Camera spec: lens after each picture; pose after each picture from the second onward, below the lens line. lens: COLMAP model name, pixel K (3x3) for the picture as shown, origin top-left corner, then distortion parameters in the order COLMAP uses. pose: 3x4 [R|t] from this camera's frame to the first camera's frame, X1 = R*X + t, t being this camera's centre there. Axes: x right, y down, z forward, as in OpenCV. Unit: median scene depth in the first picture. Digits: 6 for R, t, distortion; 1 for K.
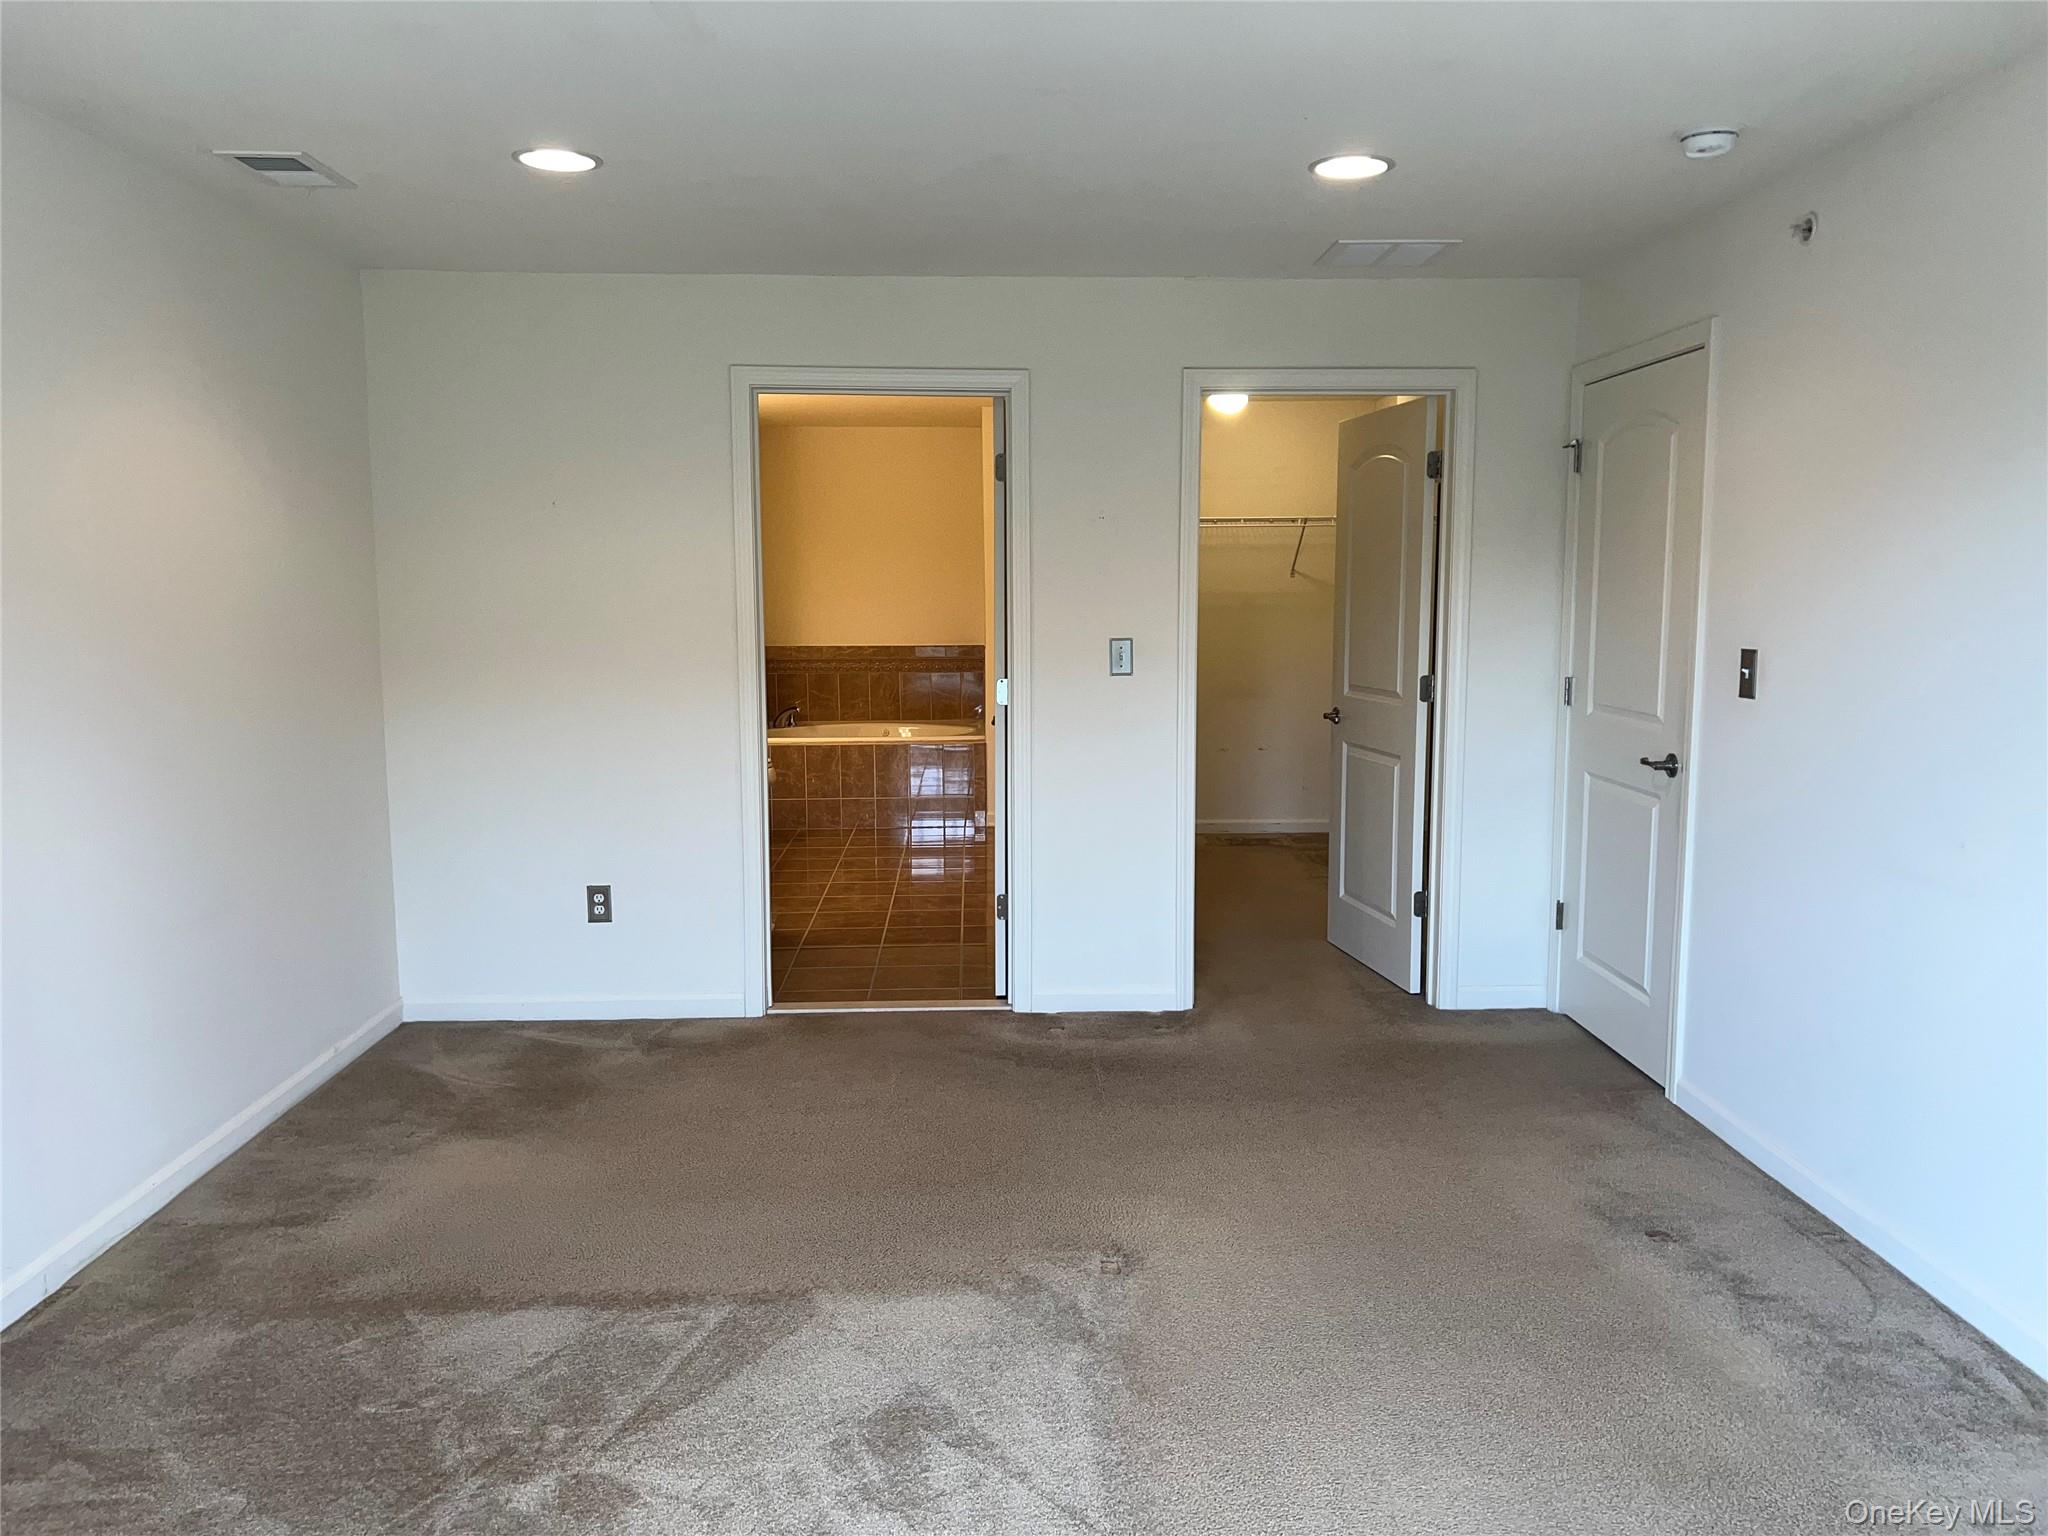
lens RADIAL K [[1548.0, 0, 1026.9], [0, 1548.0, 770.5], [0, 0, 1]] dist [0.051118, -0.019864]
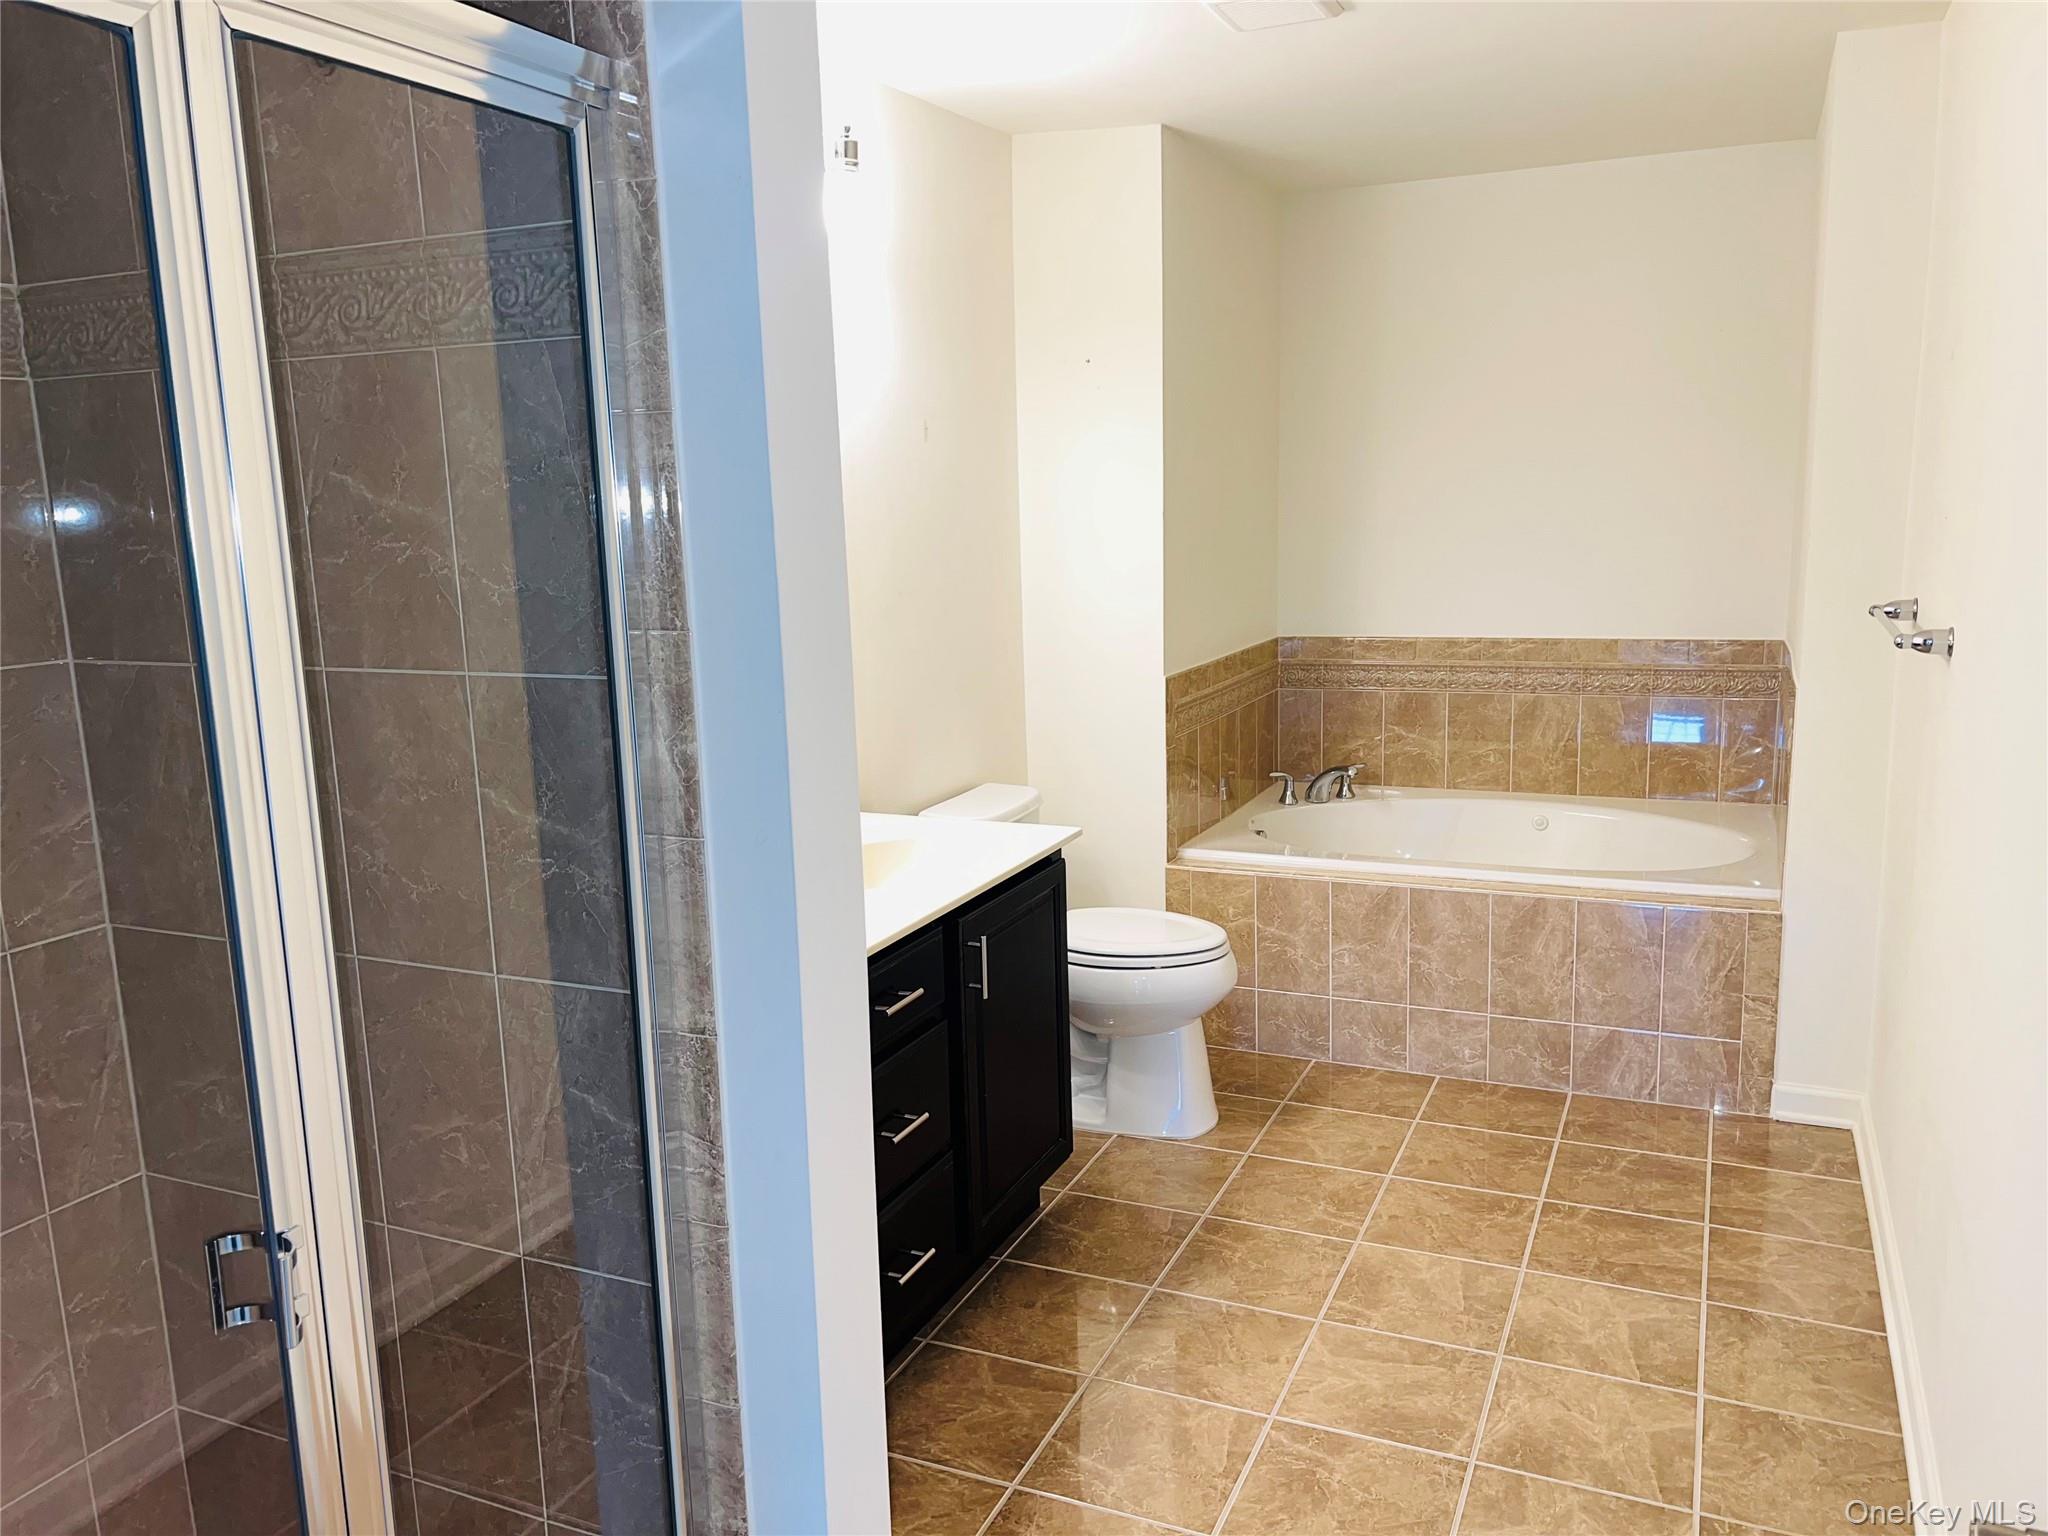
lens RADIAL K [[1548.0, 0, 1019.5], [0, 1548.0, 766.4], [0, 0, 1]] dist [0.051118, -0.019864]
pose [[0.894265, 0.053107, -0.444376, -0.025042], [-0.027021, 0.997530, 0.064835, -0.072635], [0.446722, -0.045972, 0.893491, 0.536187]]
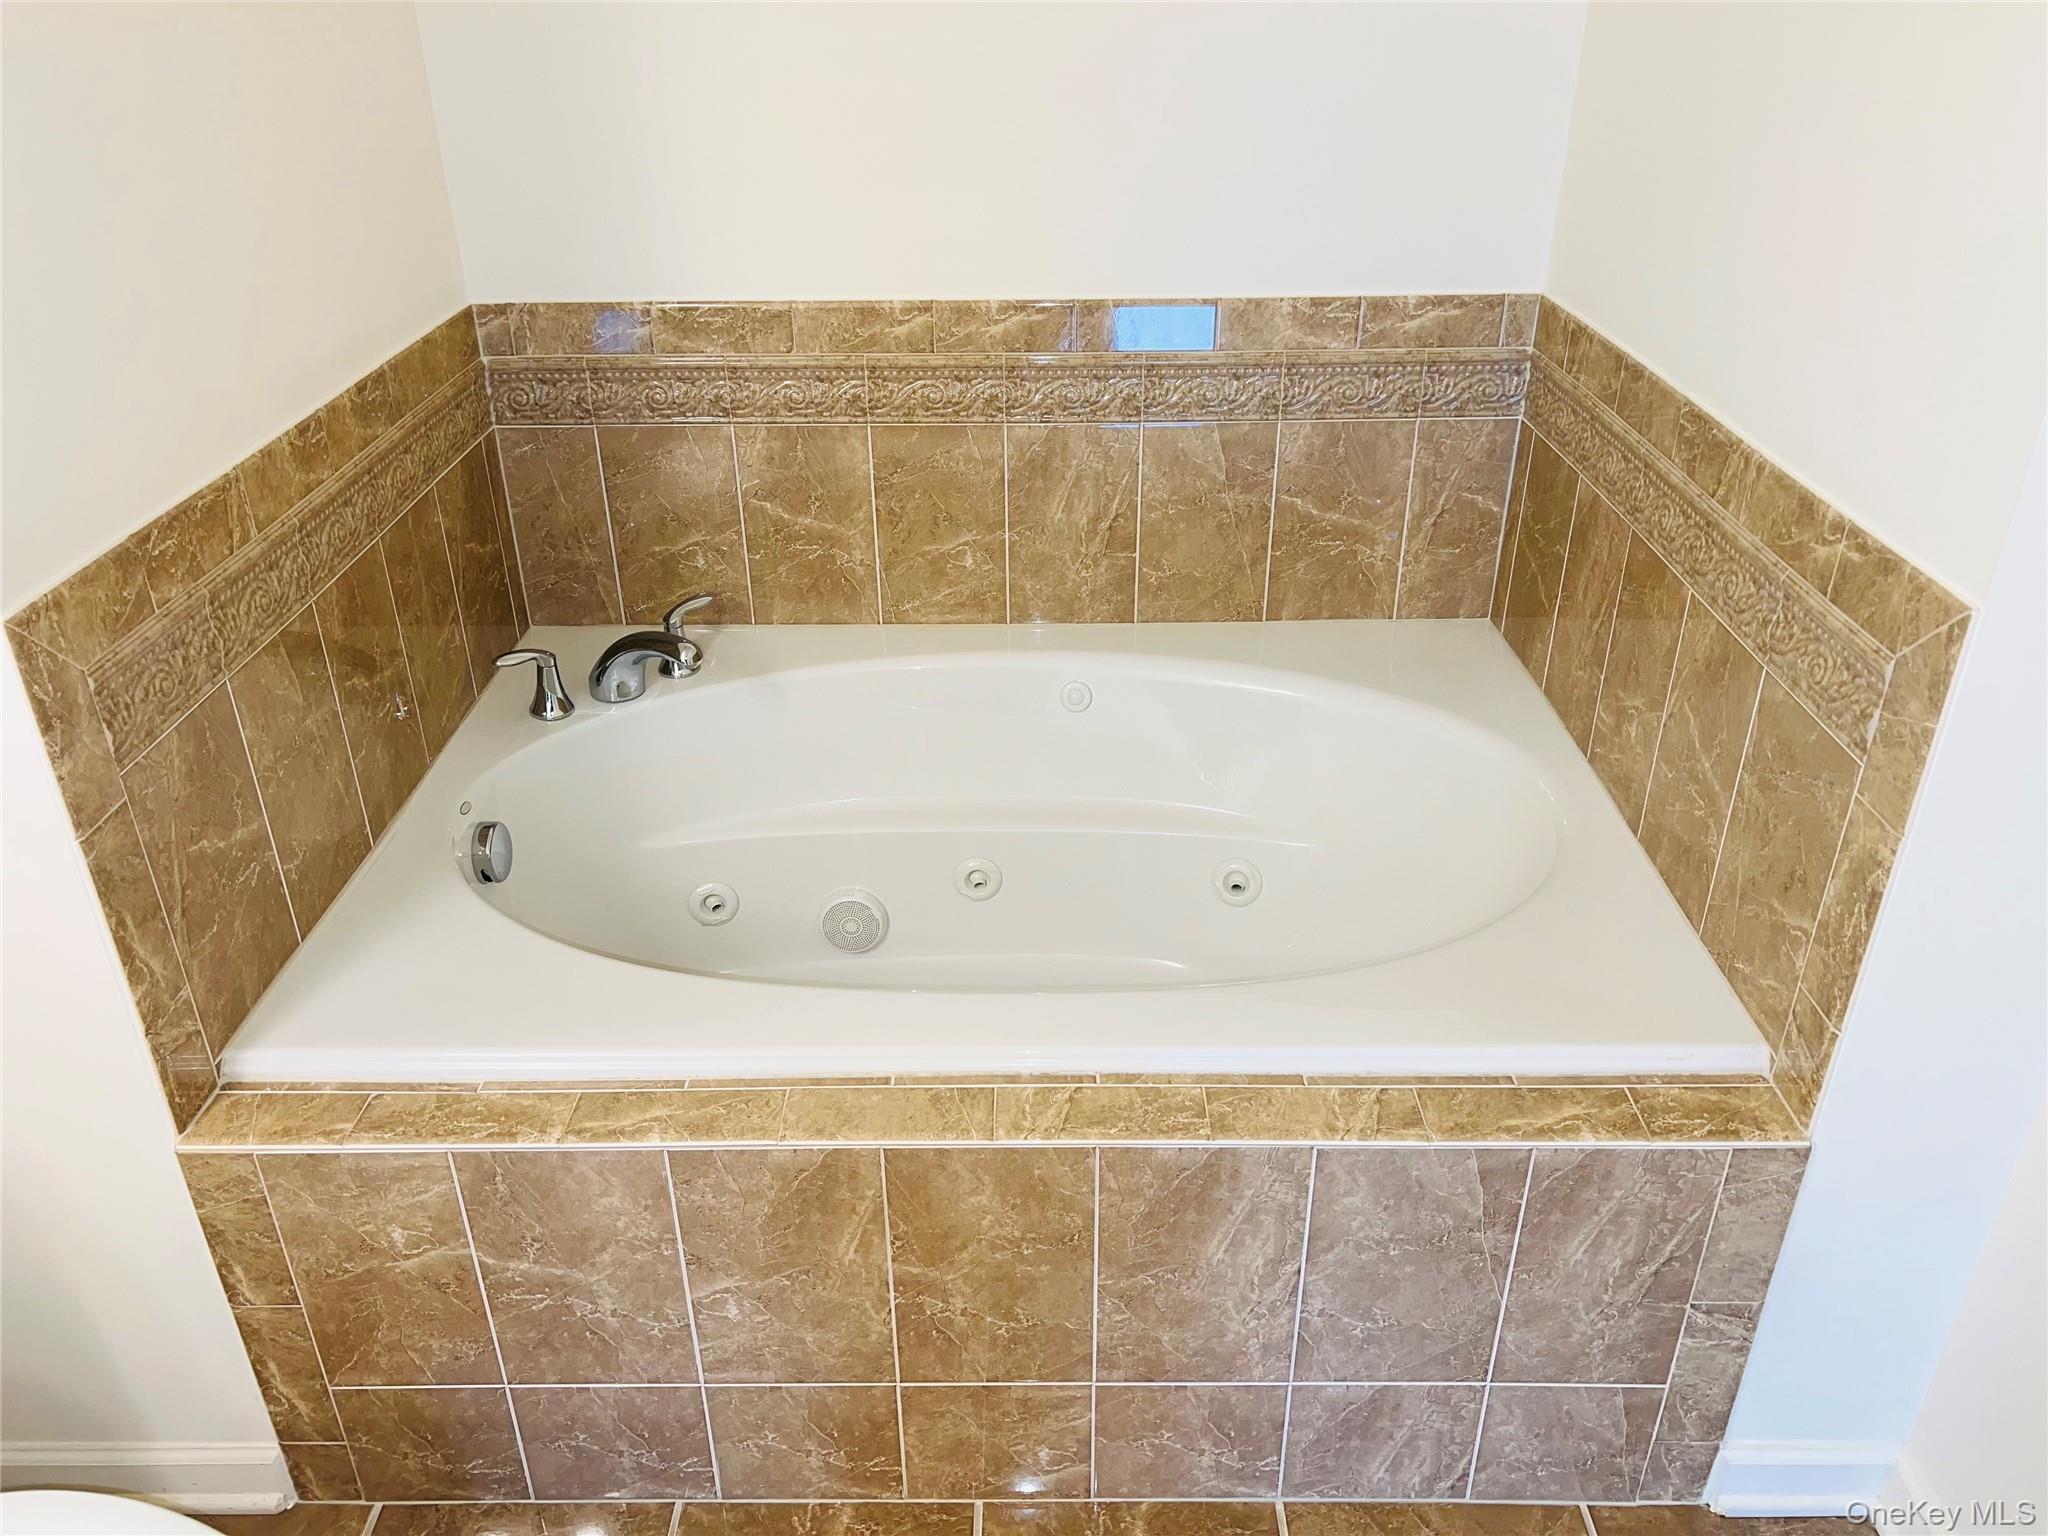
lens RADIAL K [[1548.0, 0, 1008.9], [0, 1548.0, 775.7], [0, 0, 1]] dist [0.051118, -0.019864]
pose [[0.998565, 0.011085, -0.052398, -0.095430], [0.009040, 0.929426, 0.368897, -0.105646], [0.052790, -0.368841, 0.927992, 0.828906]]
